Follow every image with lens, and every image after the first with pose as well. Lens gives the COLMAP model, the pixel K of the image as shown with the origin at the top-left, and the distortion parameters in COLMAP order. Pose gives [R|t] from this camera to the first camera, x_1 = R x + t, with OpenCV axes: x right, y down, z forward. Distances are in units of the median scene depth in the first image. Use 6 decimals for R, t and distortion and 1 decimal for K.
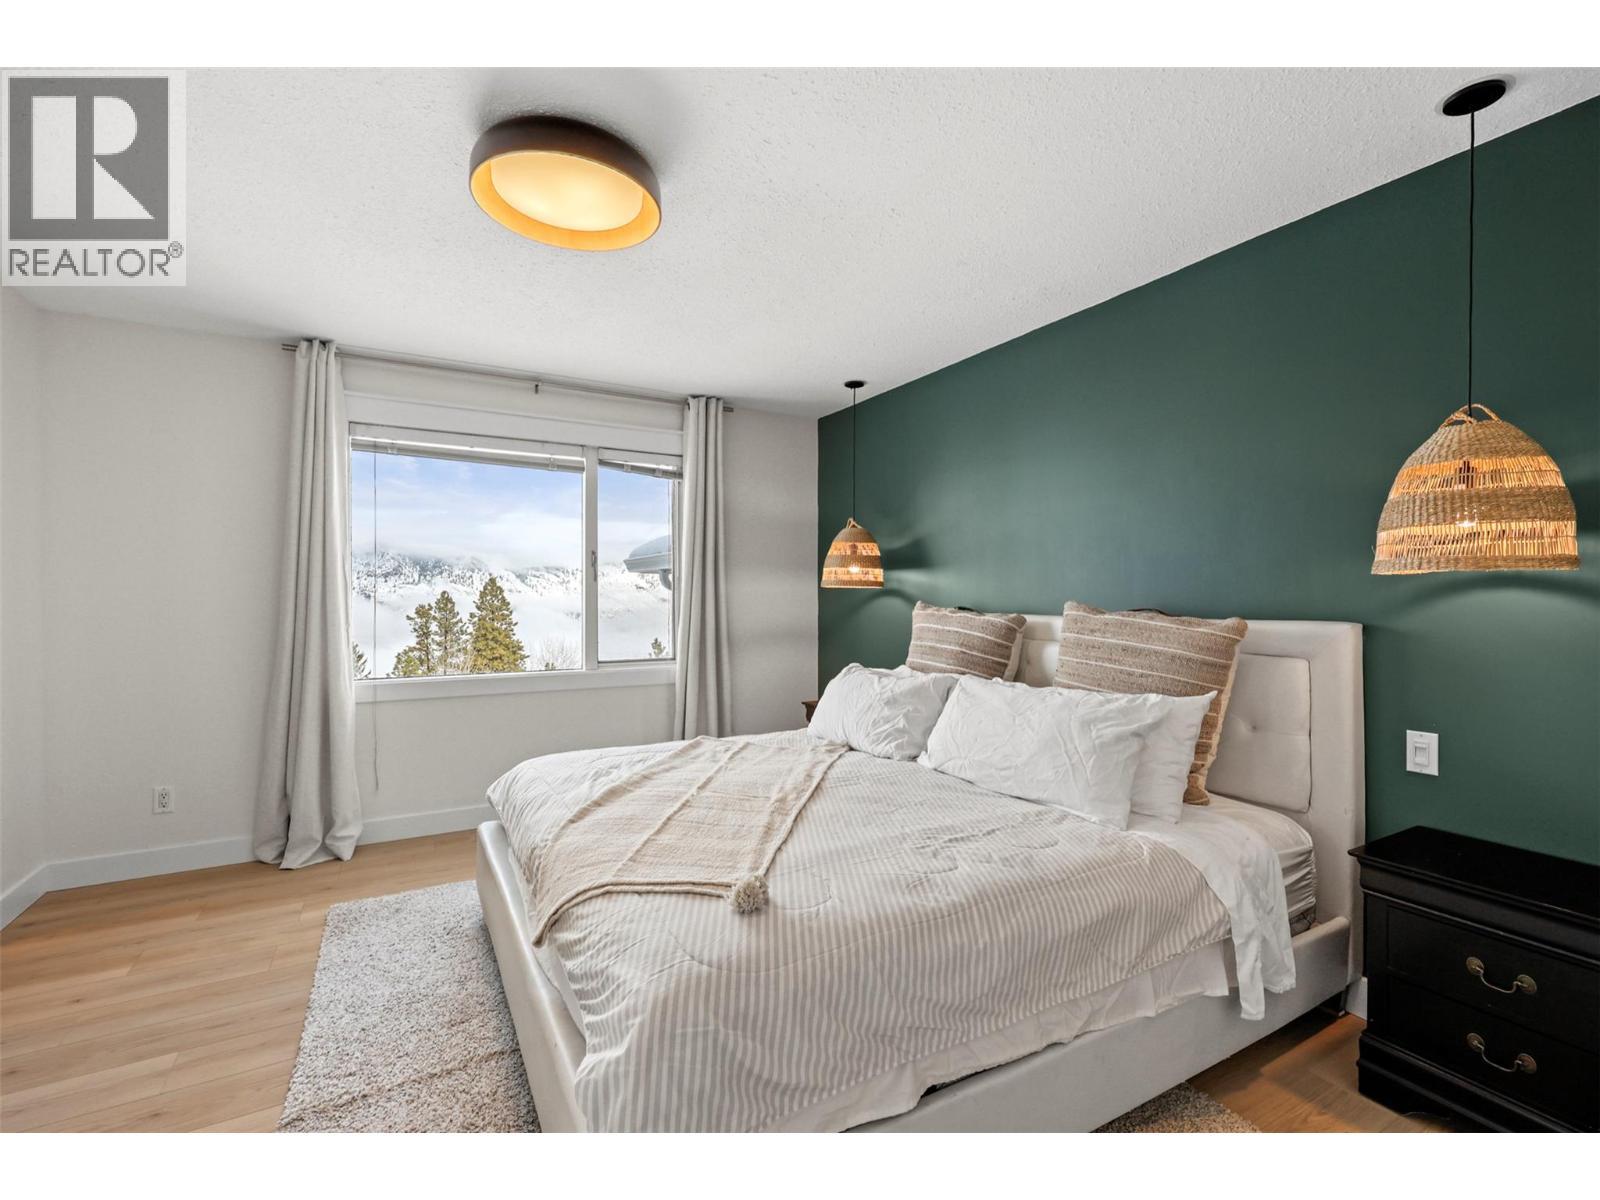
lens RADIAL K [[725.9, 0, 824.5], [0, 725.9, 595.2], [0, 0, 1]] dist [0.004727, -0.001127]
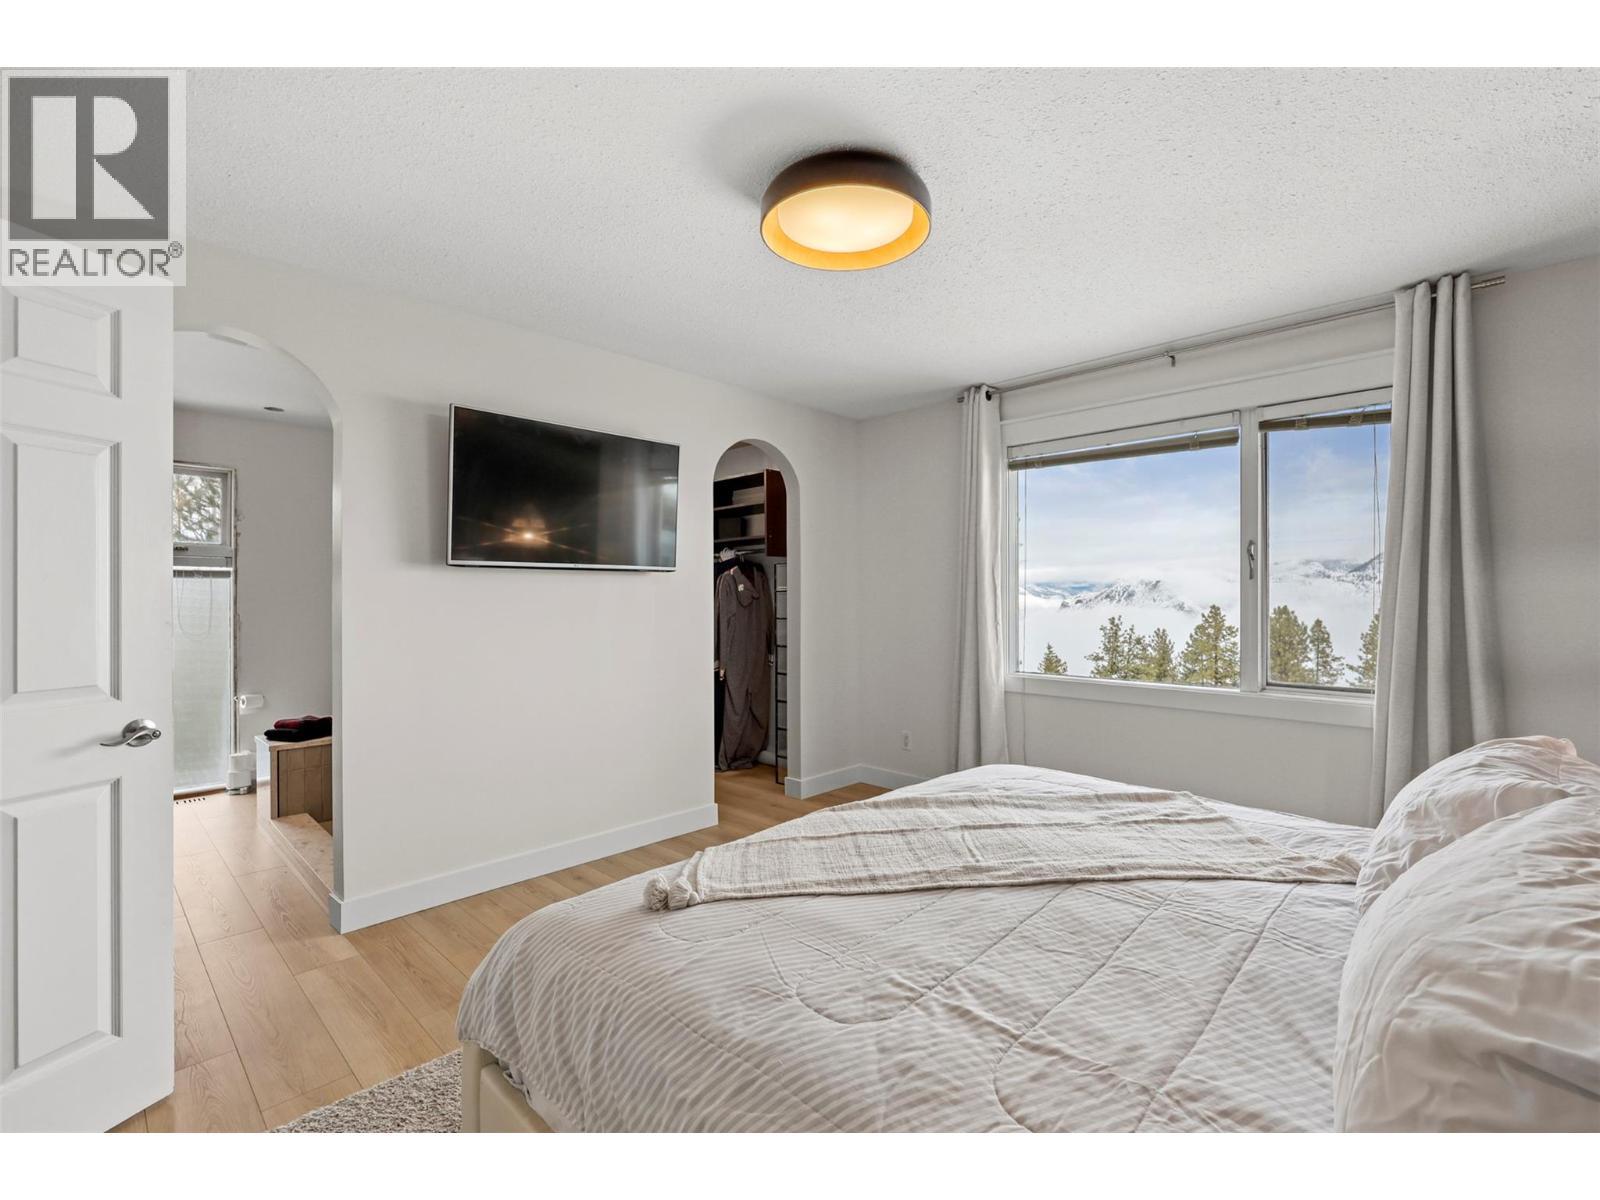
lens RADIAL K [[725.9, 0, 787.1], [0, 725.9, 595.5], [0, 0, 1]] dist [0.004727, -0.001127]
pose [[0.241122, -0.004113, -0.970486, 0.522266], [0.000709, 0.999992, -0.004061, 0.002281], [0.970495, 0.000292, 0.241122, 0.526633]]
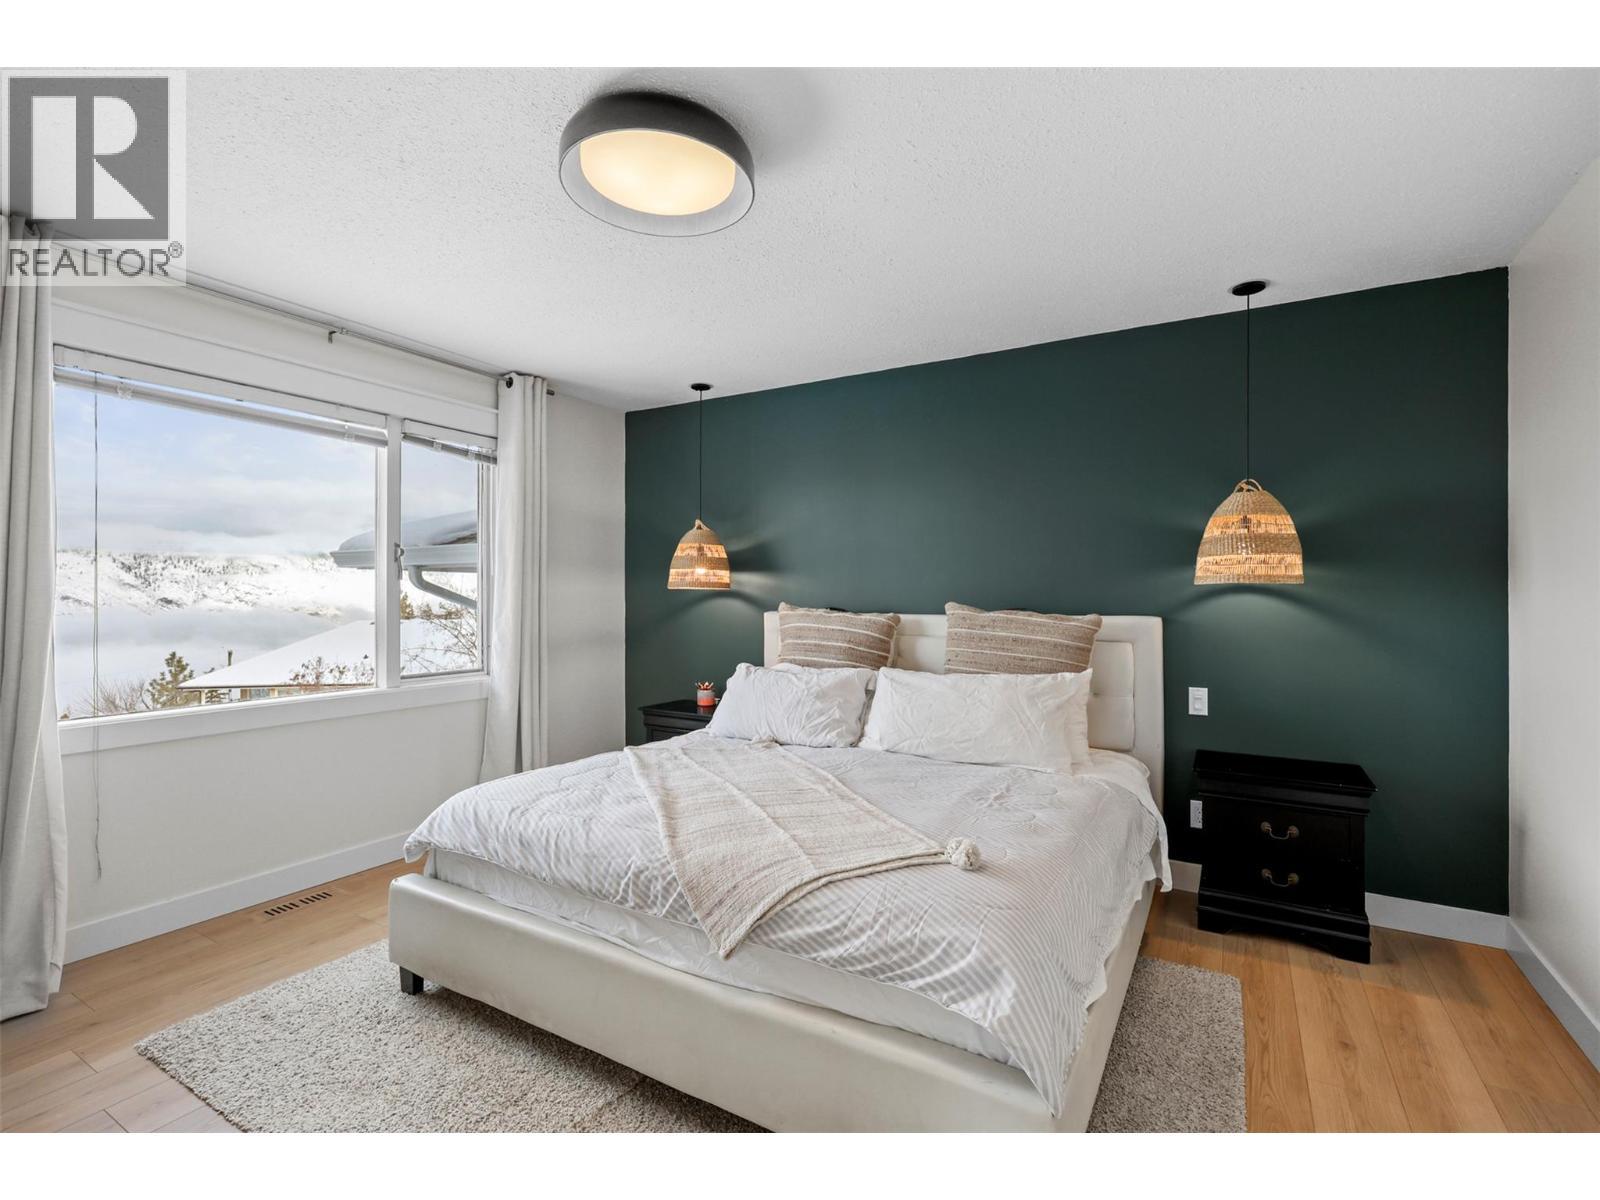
lens RADIAL K [[725.9, 0, 852.8], [0, 725.9, 591.3], [0, 0, 1]] dist [0.004727, -0.001127]
pose [[0.863224, 0.003489, 0.504809, -0.479407], [-0.001419, 0.999989, -0.004485, -0.005221], [-0.504819, 0.003155, 0.863220, 0.043651]]
